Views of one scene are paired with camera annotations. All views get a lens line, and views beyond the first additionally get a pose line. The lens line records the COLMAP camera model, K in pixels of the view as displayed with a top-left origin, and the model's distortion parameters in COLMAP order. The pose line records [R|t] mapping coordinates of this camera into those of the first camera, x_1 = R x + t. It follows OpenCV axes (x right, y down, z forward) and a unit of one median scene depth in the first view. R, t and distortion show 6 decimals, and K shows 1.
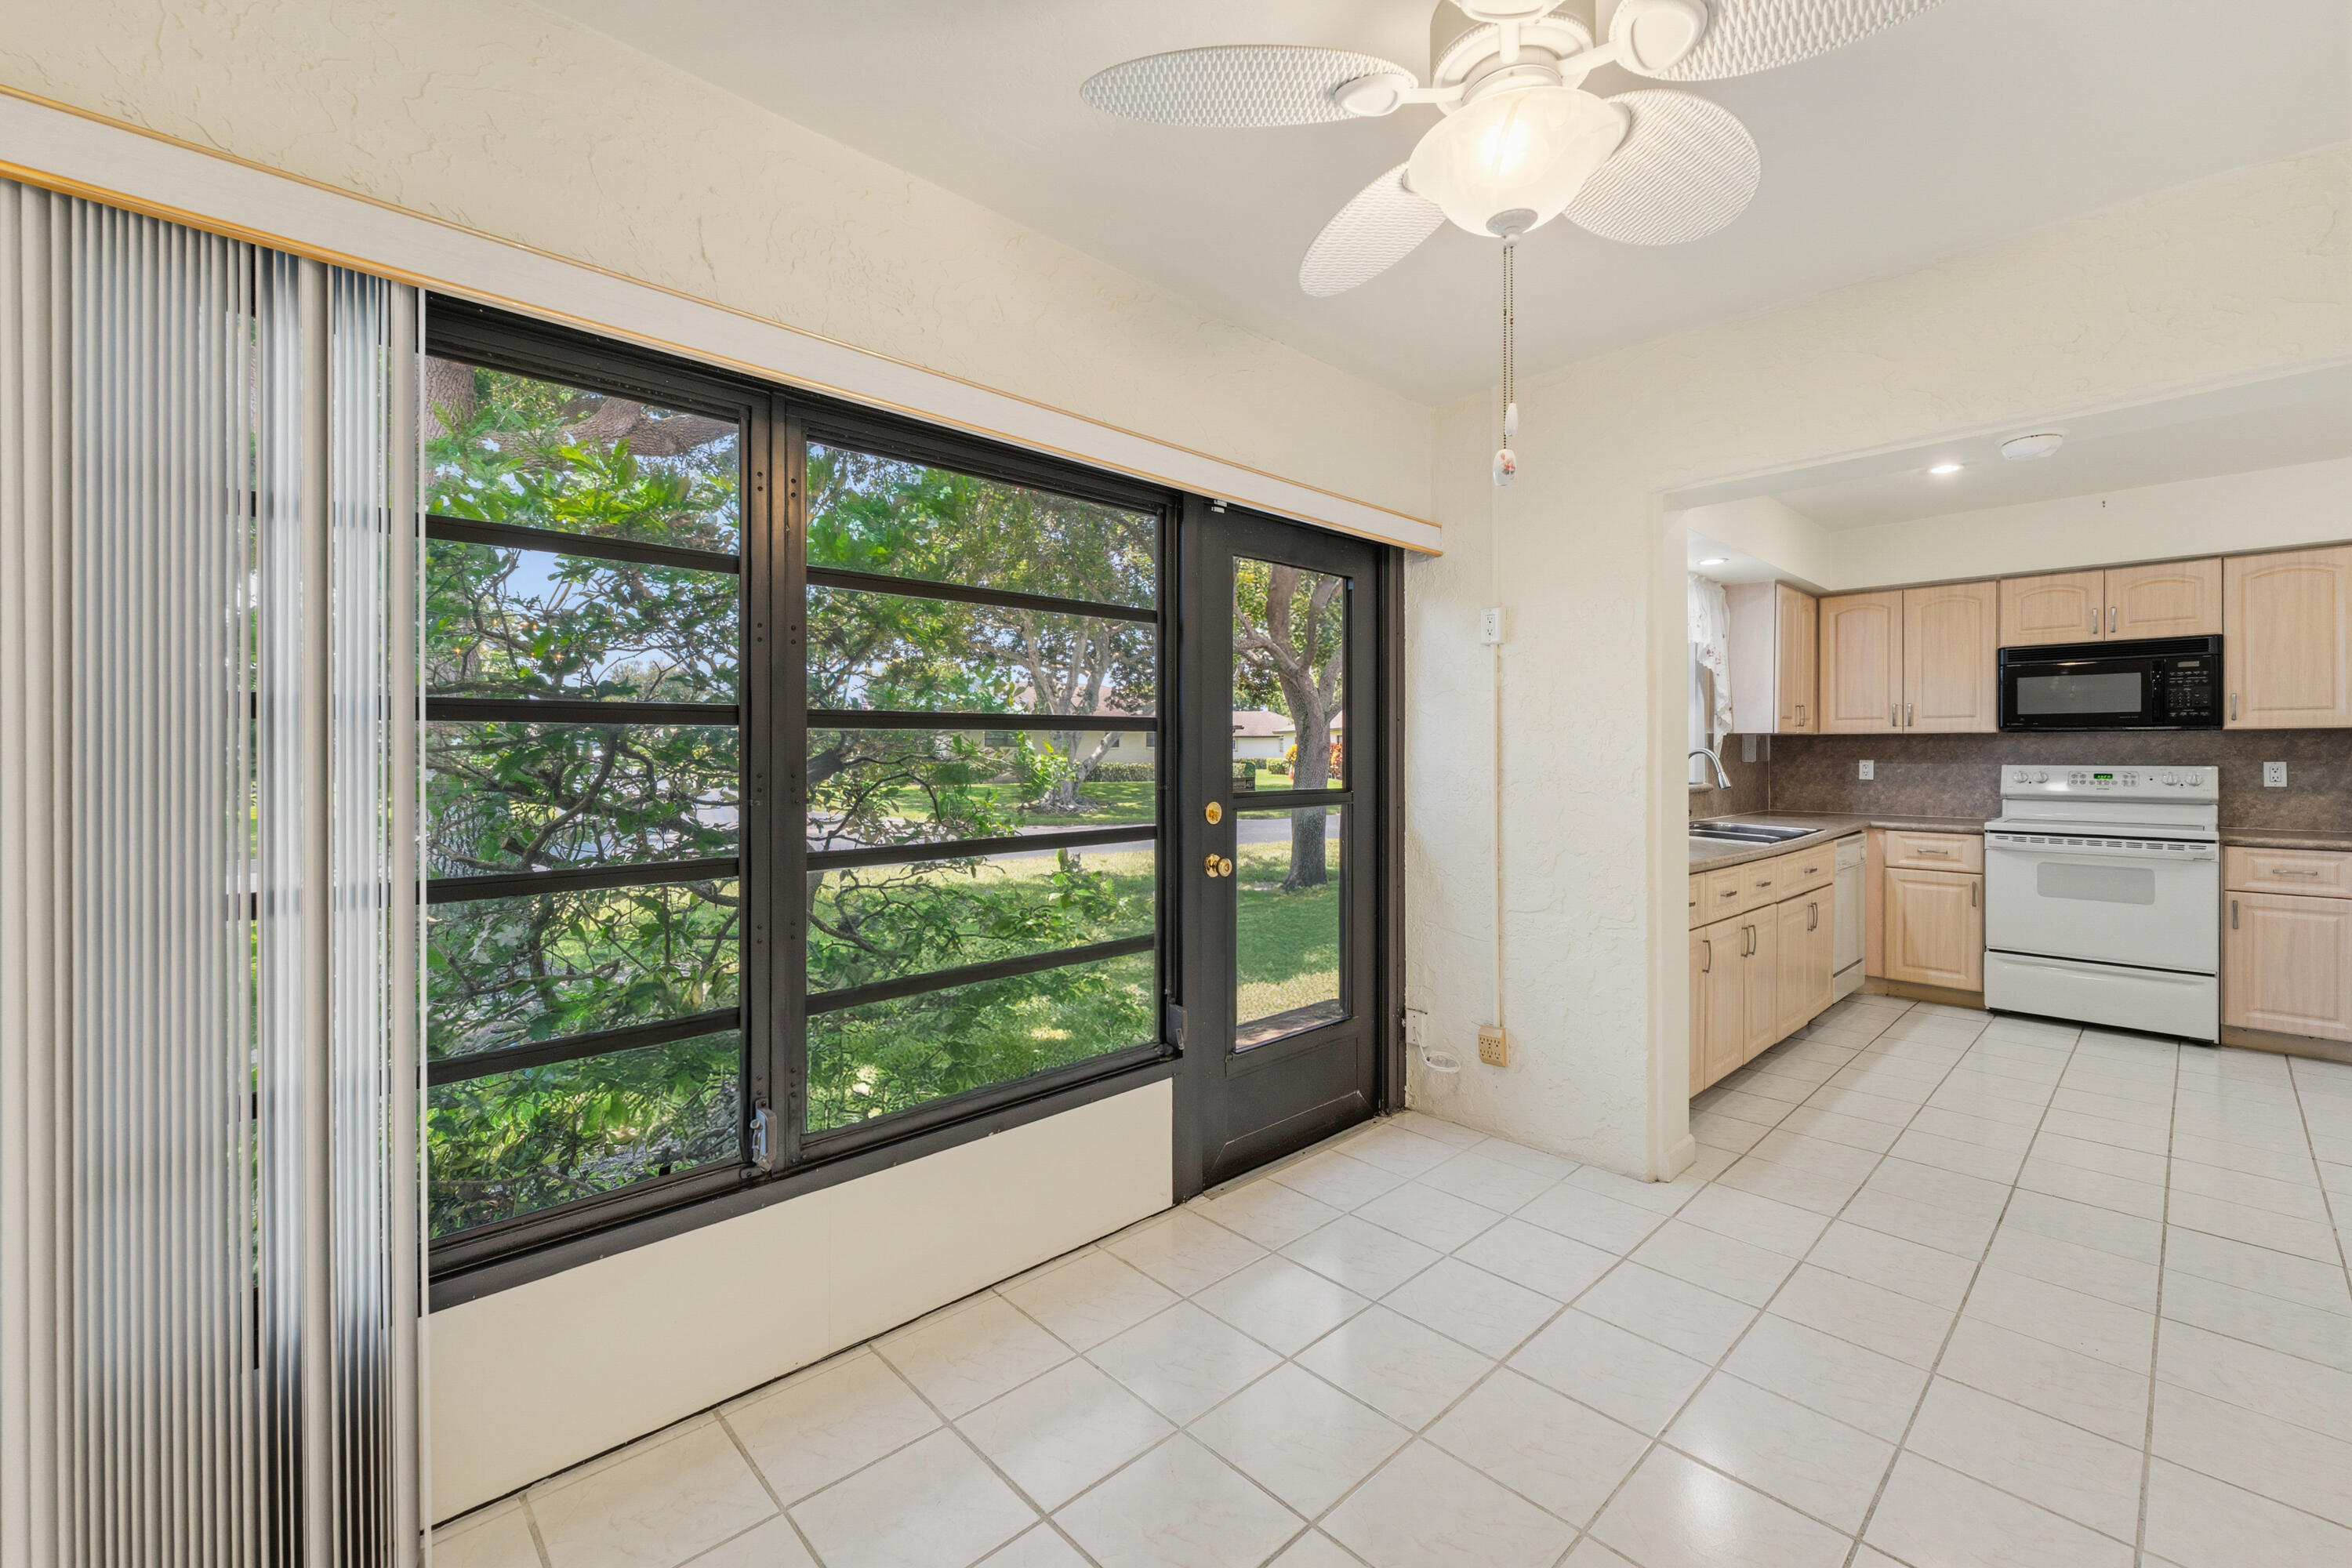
lens RADIAL K [[958.2, 0, 1179.9], [0, 958.2, 750.4], [0, 0, 1]] dist [-0.001273, 0.000010]
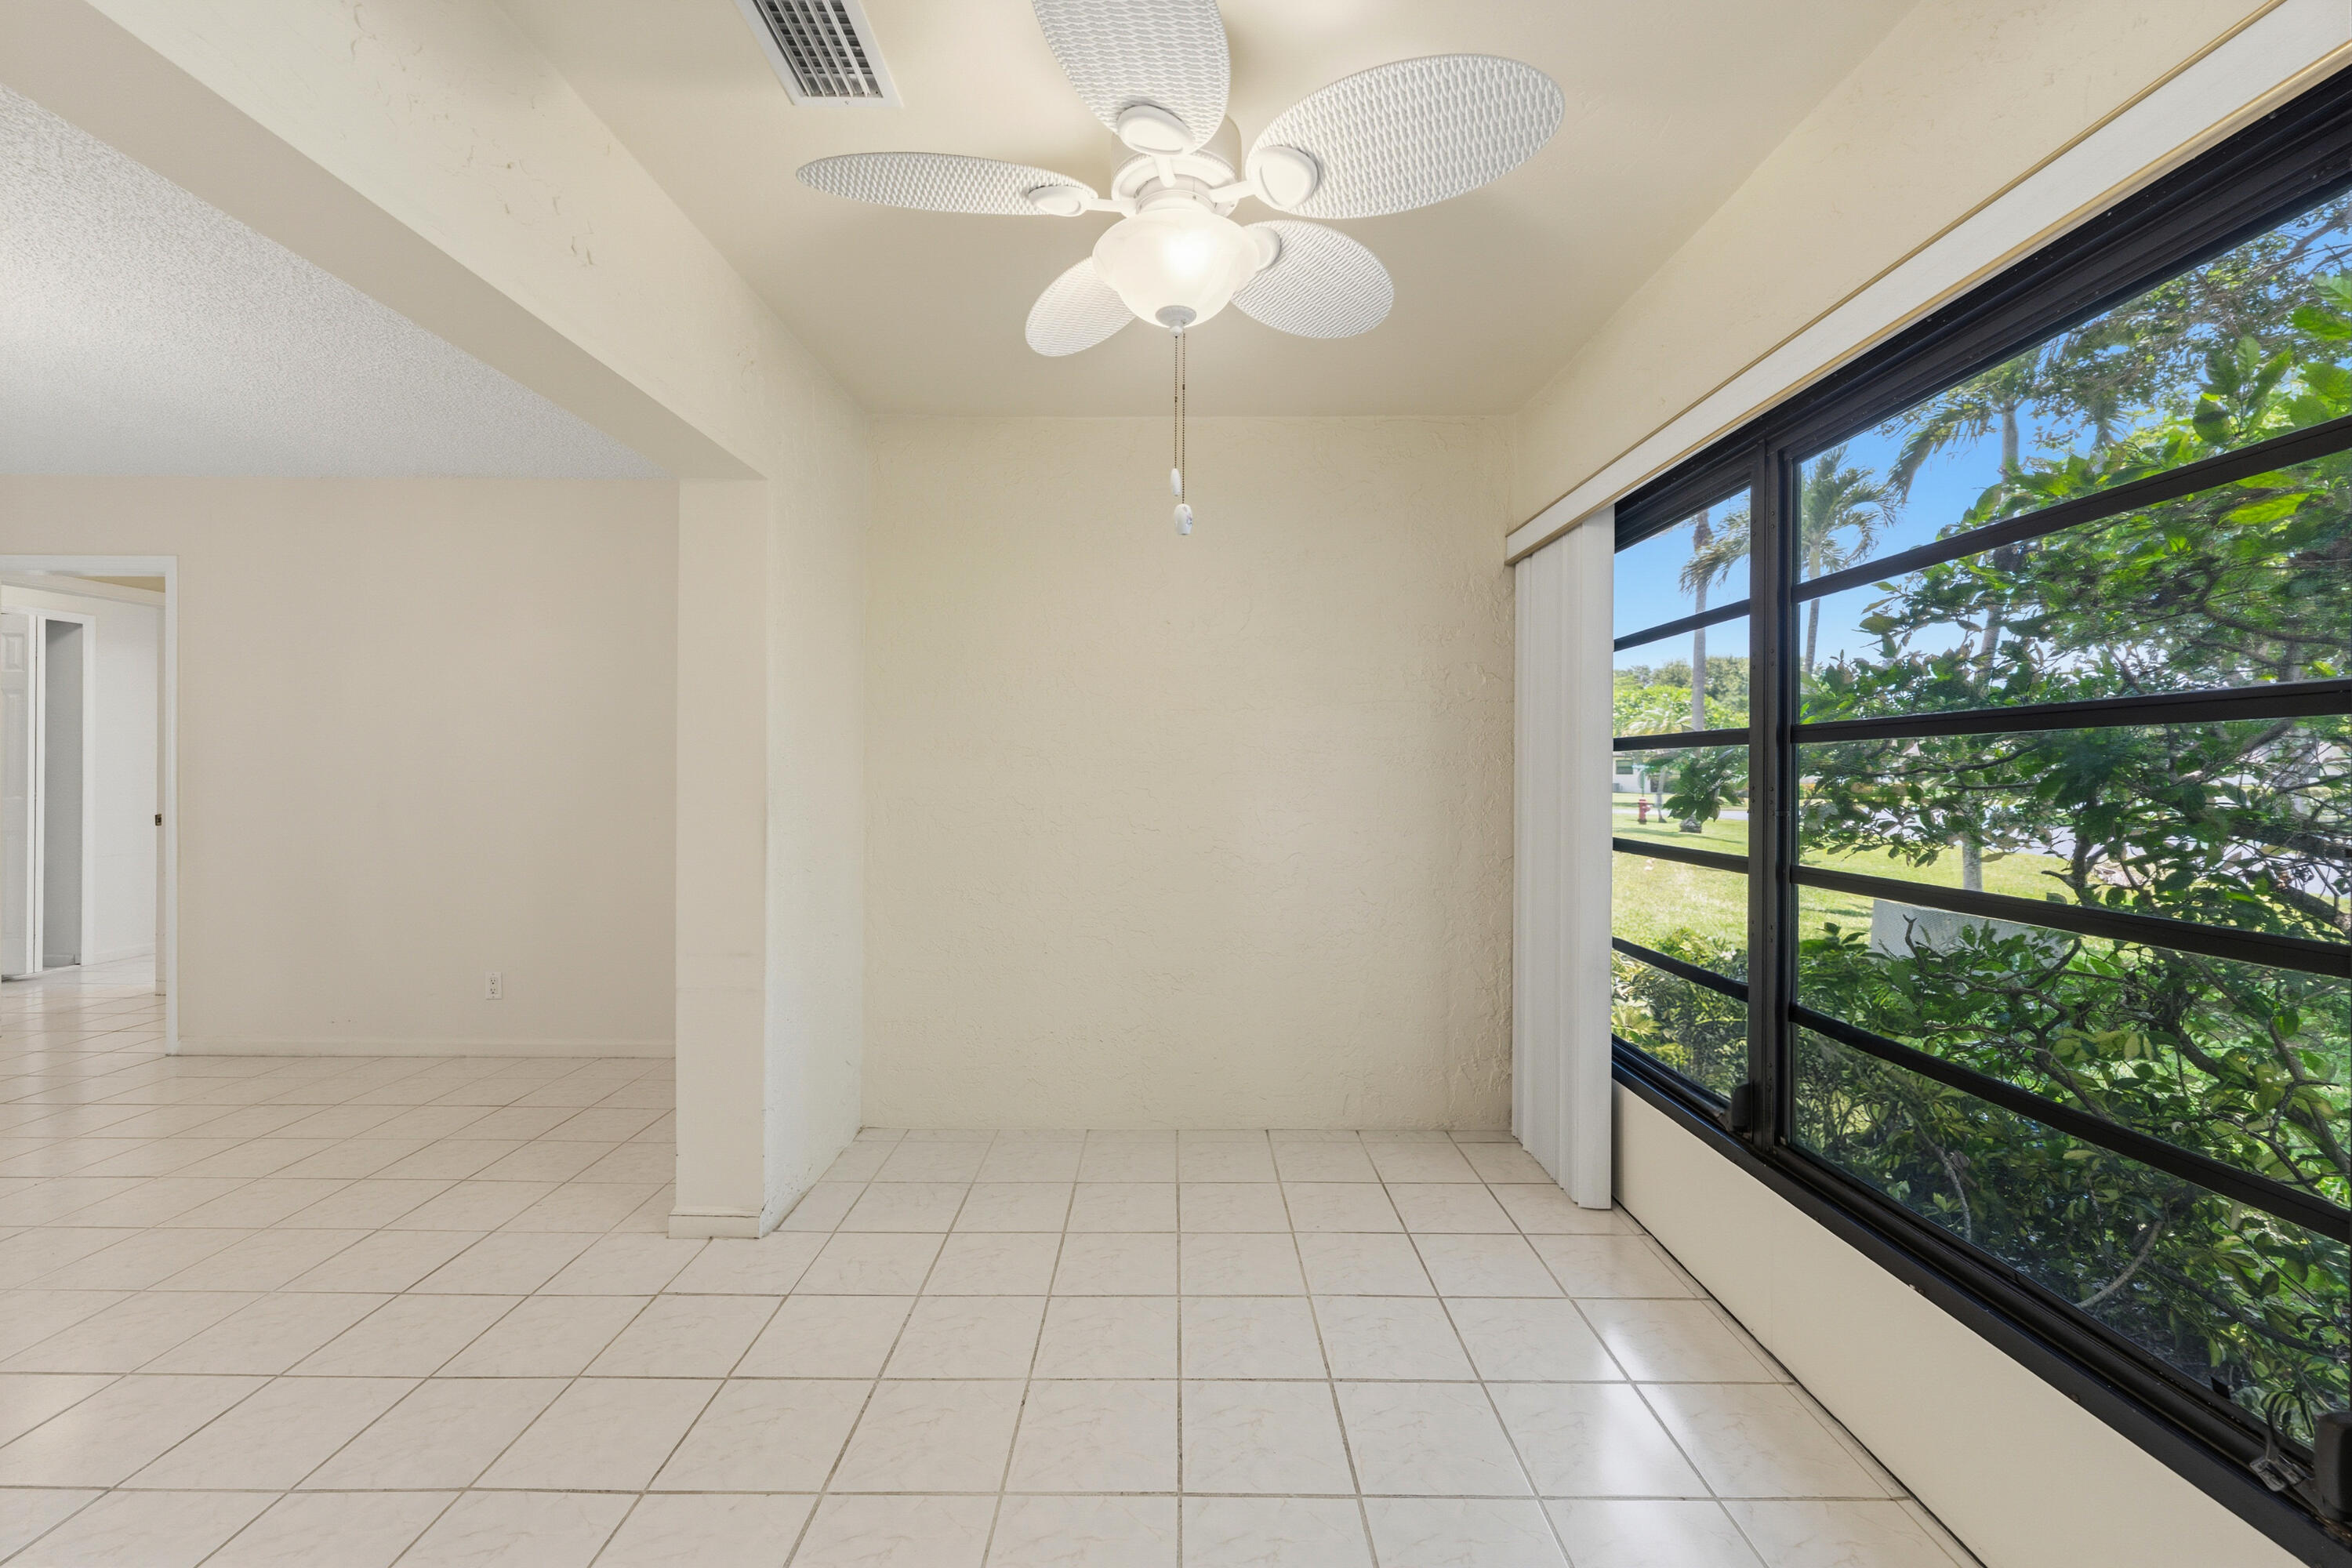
lens RADIAL K [[958.2, 0, 1164.9], [0, 958.2, 764.6], [0, 0, 1]] dist [-0.001273, 0.000010]
pose [[-0.691169, -0.000544, -0.722693, 0.381534], [0.002355, 0.999993, -0.003005, 0.000316], [0.722690, -0.003778, -0.691163, 0.571352]]
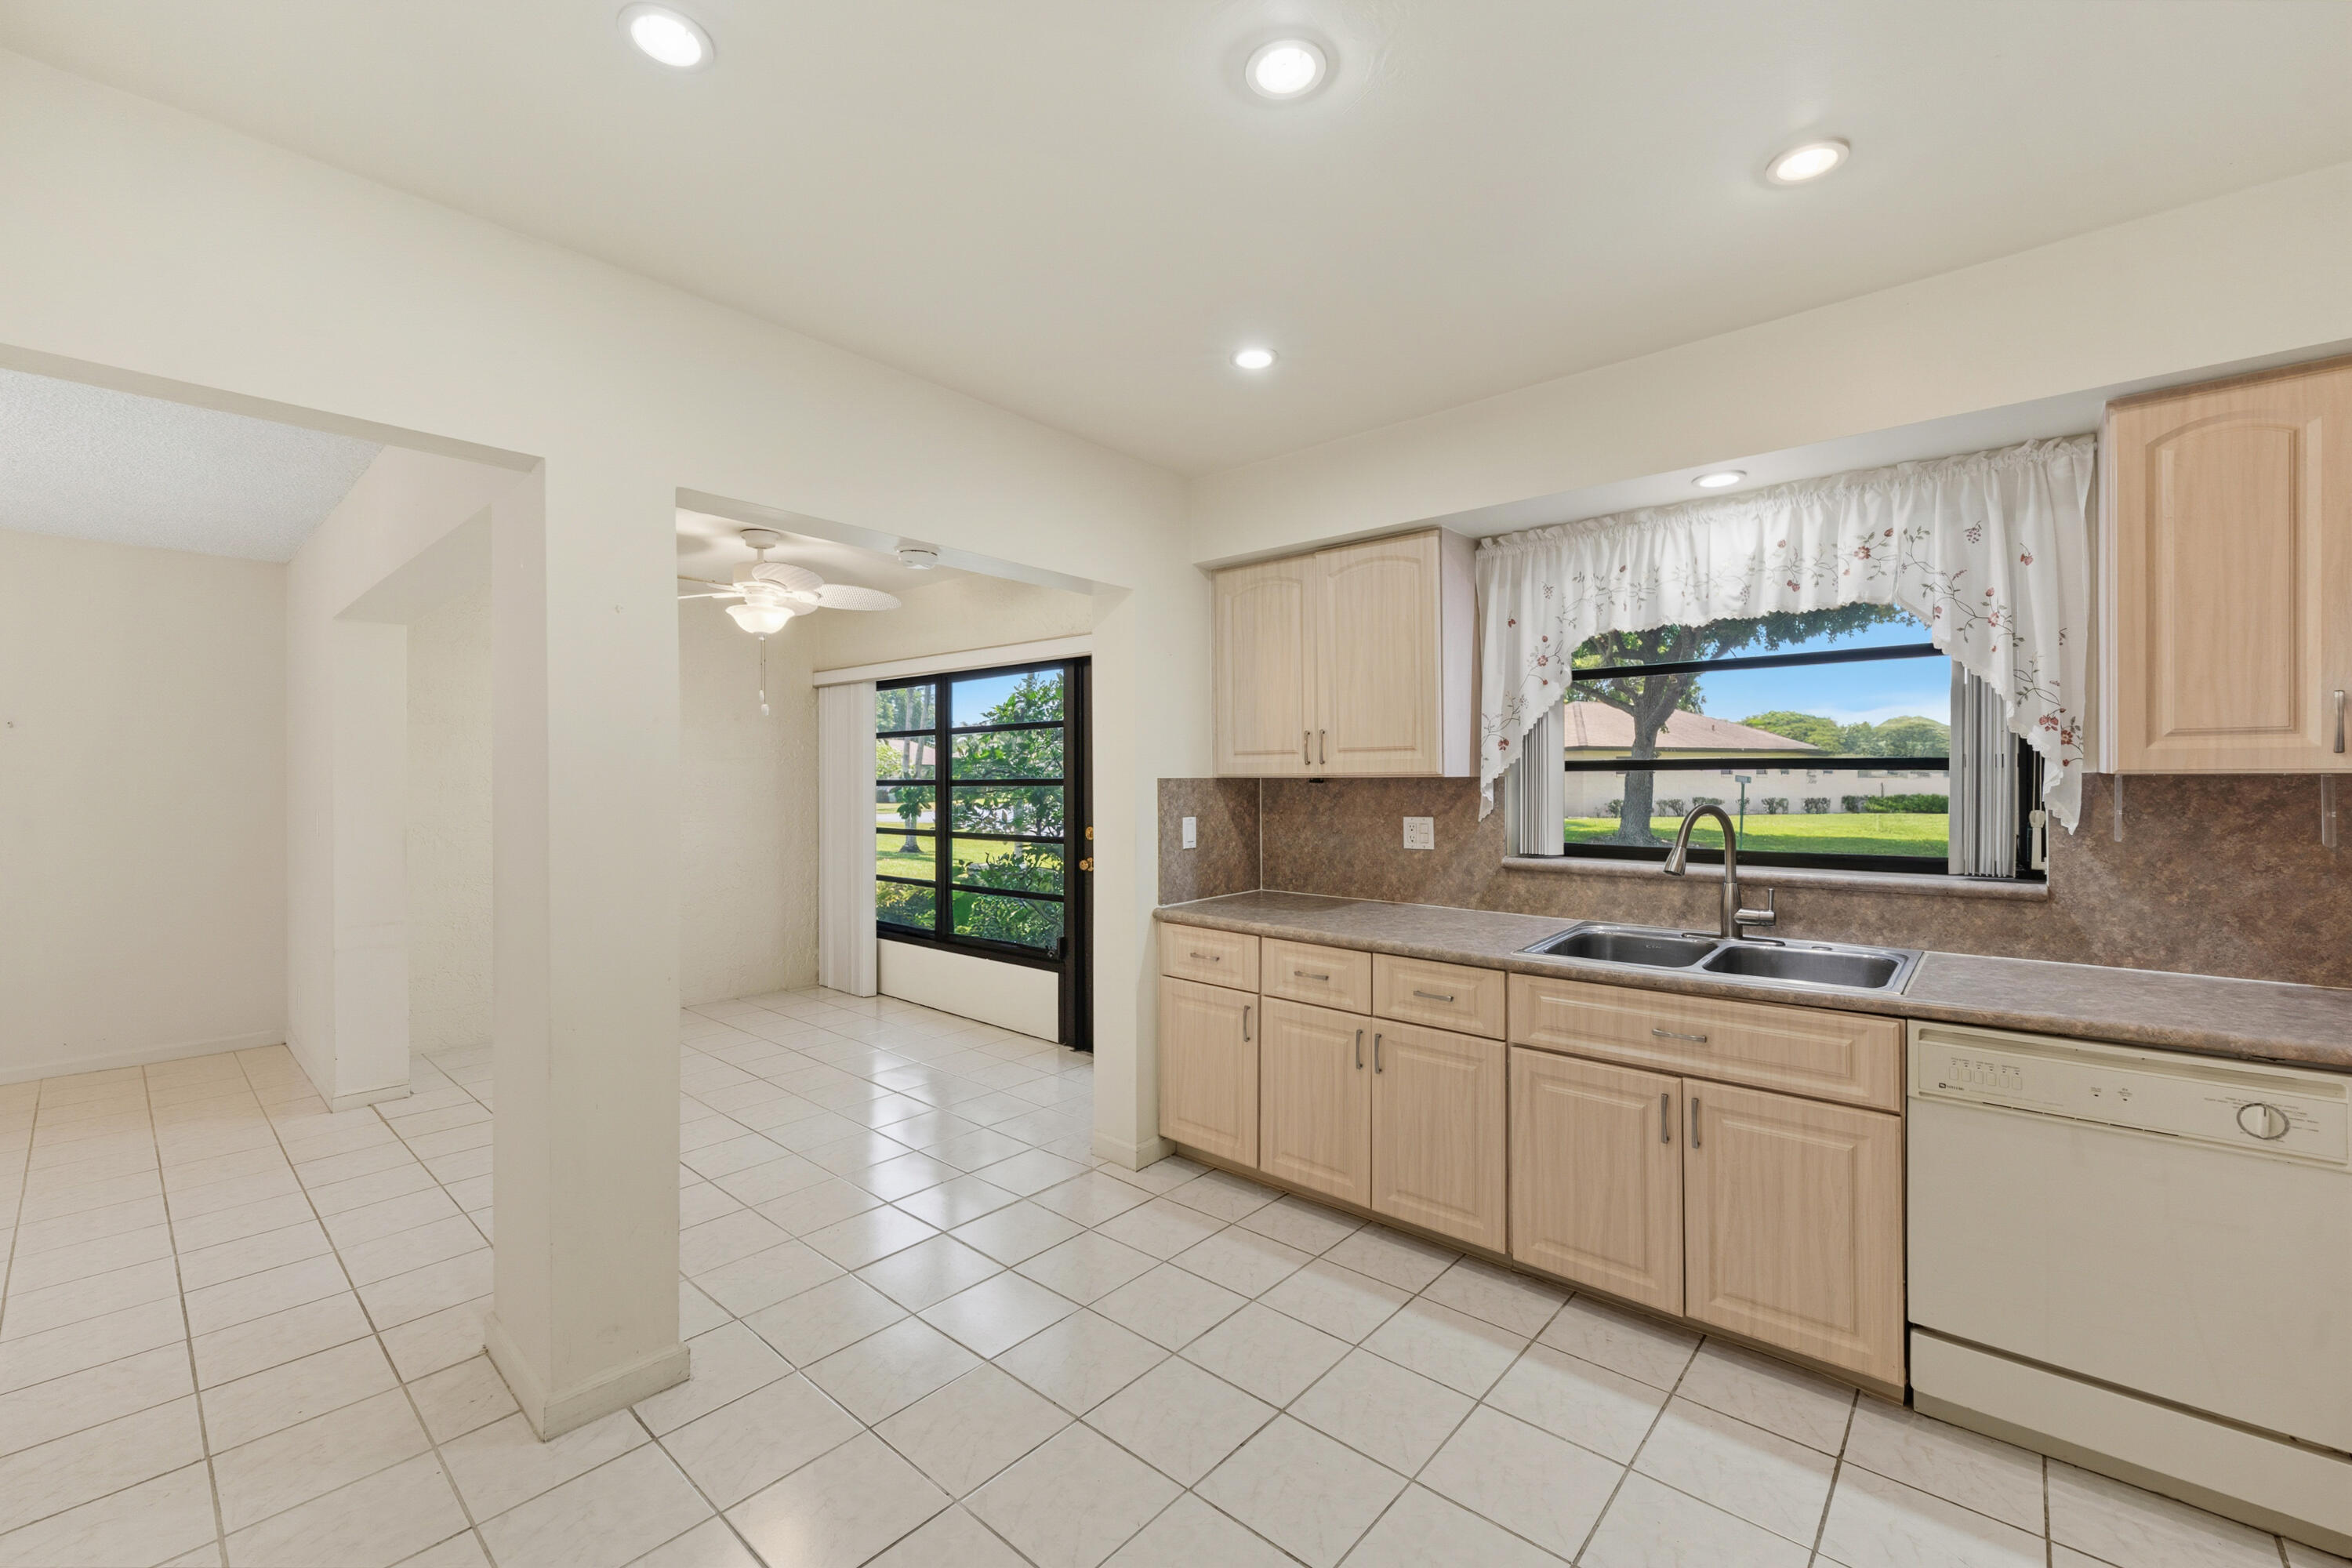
lens RADIAL K [[958.2, 0, 1182.5], [0, 958.2, 779.0], [0, 0, 1]] dist [-0.001273, 0.000010]
pose [[0.099146, 0.002995, -0.995068, 1.145936], [0.008060, 0.999960, 0.003812, -0.024116], [0.995040, -0.008398, 0.099118, 0.653242]]
